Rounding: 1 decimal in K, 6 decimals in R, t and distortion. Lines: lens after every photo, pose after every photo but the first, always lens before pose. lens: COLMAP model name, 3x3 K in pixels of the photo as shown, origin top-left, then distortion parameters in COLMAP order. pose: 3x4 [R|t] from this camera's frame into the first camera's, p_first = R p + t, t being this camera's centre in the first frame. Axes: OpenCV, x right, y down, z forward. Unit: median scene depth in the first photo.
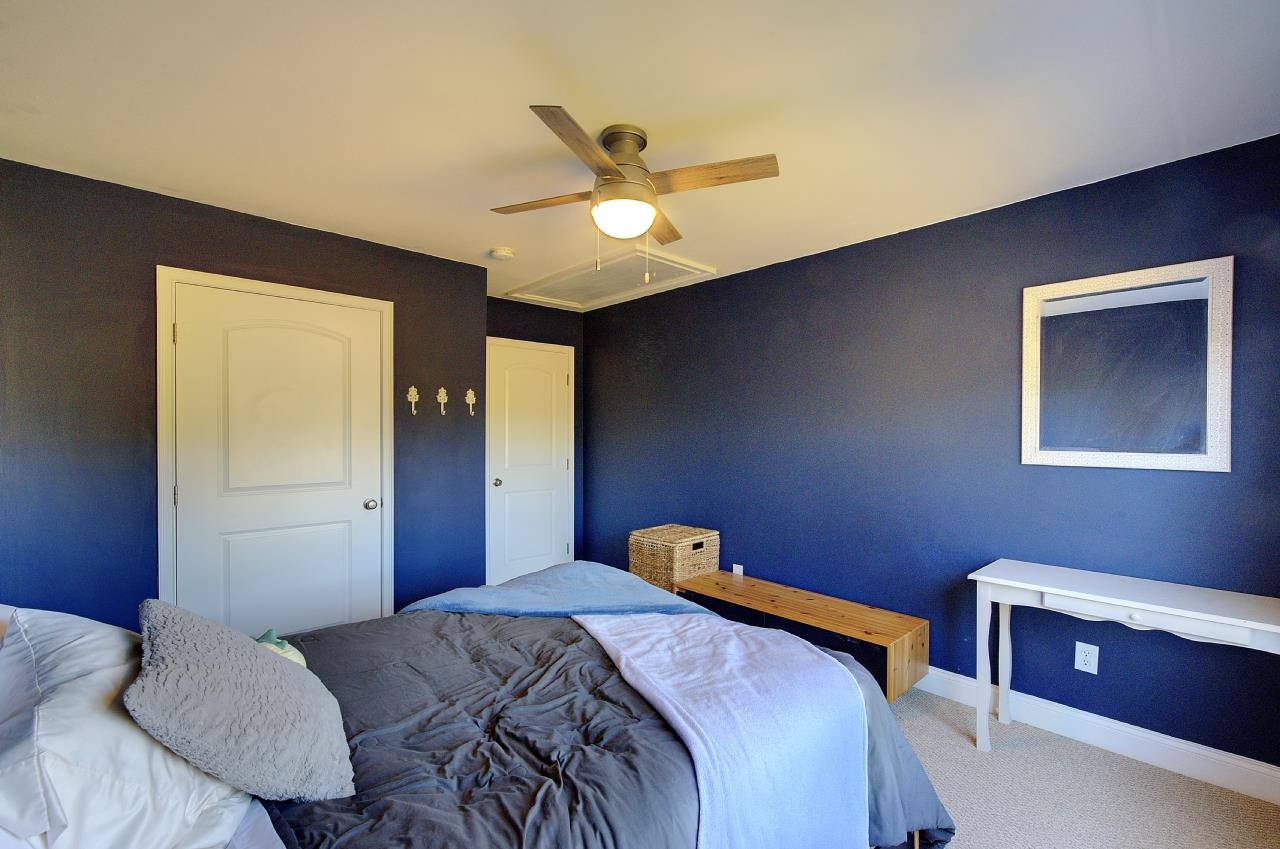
lens RADIAL K [[548.7, 0, 645.4], [0, 548.7, 432.2], [0, 0, 1]] dist [-0.011192, 0.008752]
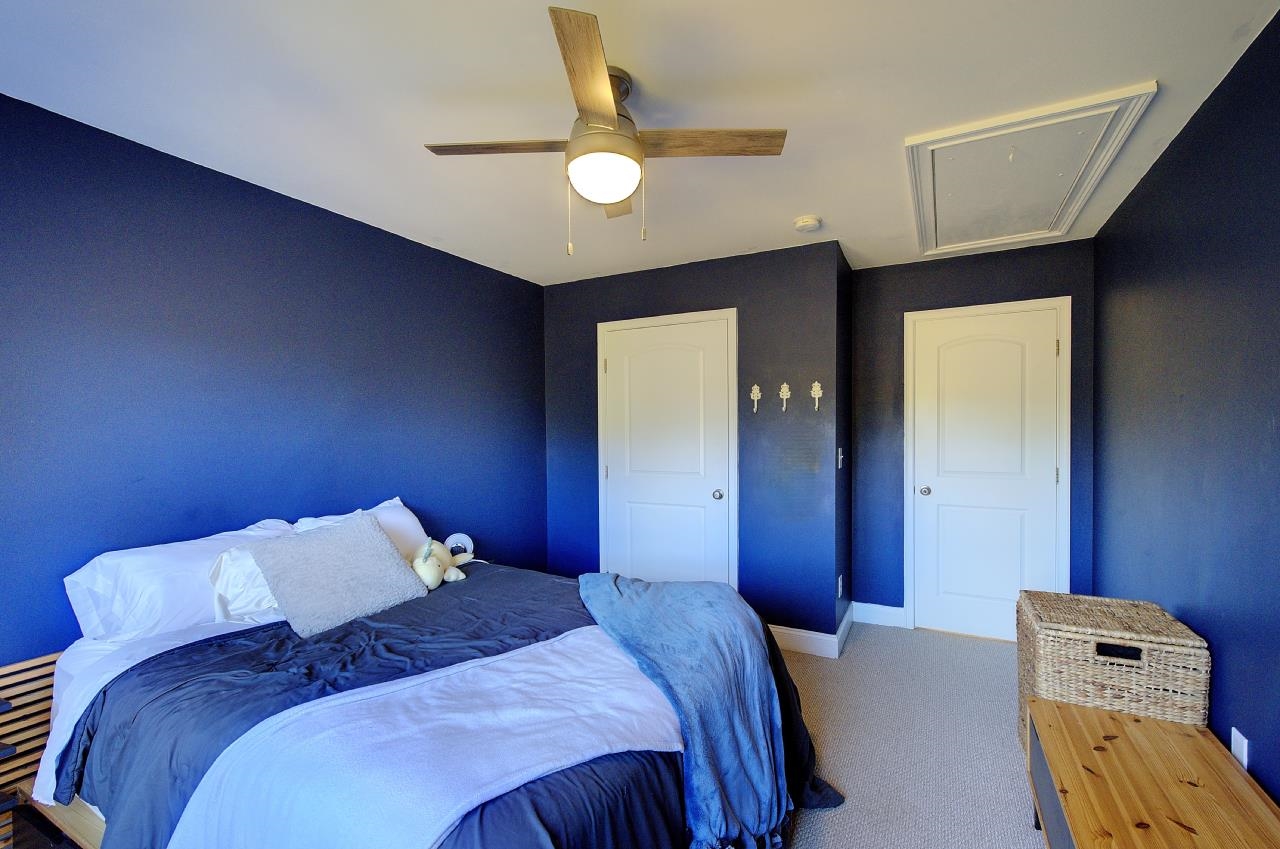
lens RADIAL K [[548.7, 0, 645.4], [0, 548.7, 432.2], [0, 0, 1]] dist [-0.011192, 0.008752]
pose [[0.327696, -0.003769, -0.944776, 0.472682], [0.005208, 0.999984, -0.002182, 0.005838], [0.944769, -0.004206, 0.327711, 0.471323]]
